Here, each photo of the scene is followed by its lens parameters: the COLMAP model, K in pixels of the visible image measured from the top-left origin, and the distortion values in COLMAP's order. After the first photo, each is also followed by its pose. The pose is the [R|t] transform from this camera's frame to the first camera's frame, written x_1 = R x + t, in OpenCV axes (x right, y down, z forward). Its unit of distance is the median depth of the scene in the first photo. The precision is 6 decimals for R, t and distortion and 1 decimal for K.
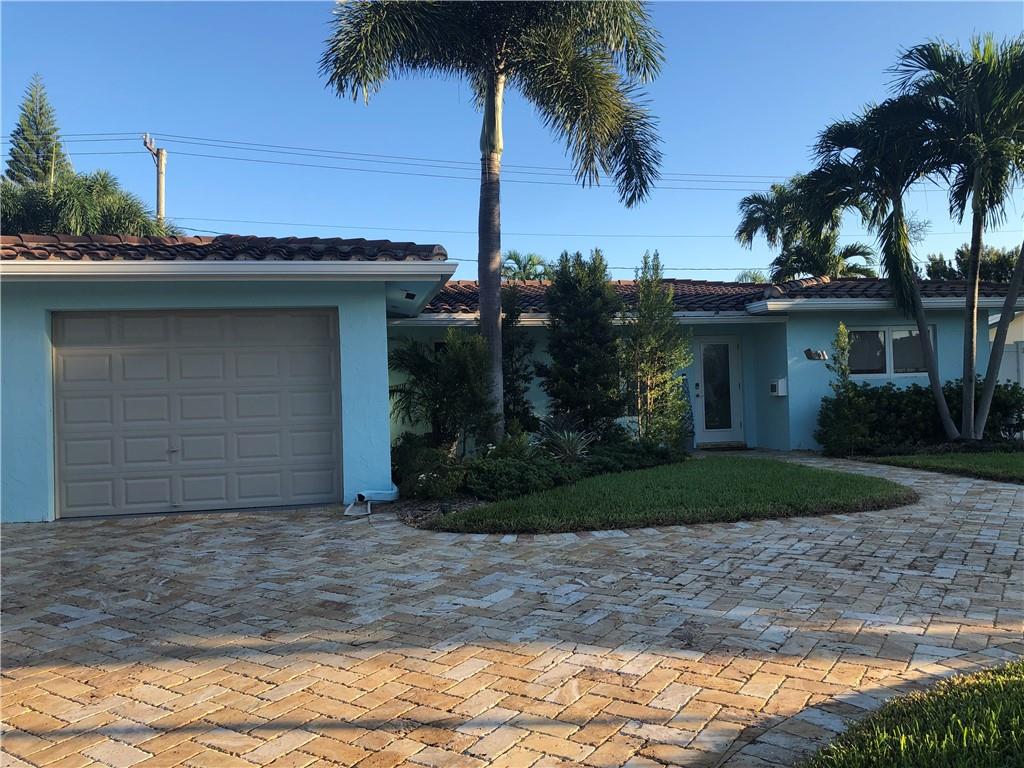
lens RADIAL K [[854.7, 0, 509.2], [0, 854.7, 385.0], [0, 0, 1]] dist [0.044379, -0.064718]
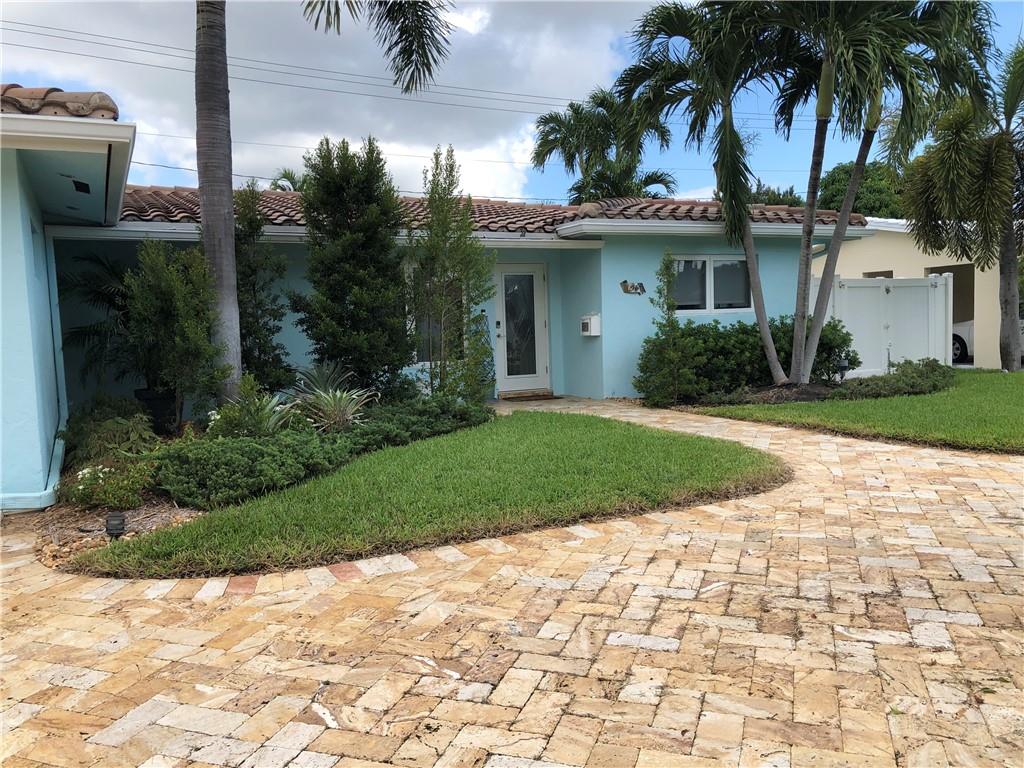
lens RADIAL K [[854.7, 0, 513.1], [0, 854.7, 390.0], [0, 0, 1]] dist [0.044379, -0.064718]
pose [[0.969228, -0.020305, 0.245325, 0.035681], [0.000847, 0.996861, 0.079165, -0.001276], [-0.246163, -0.076521, 0.966203, 0.243690]]
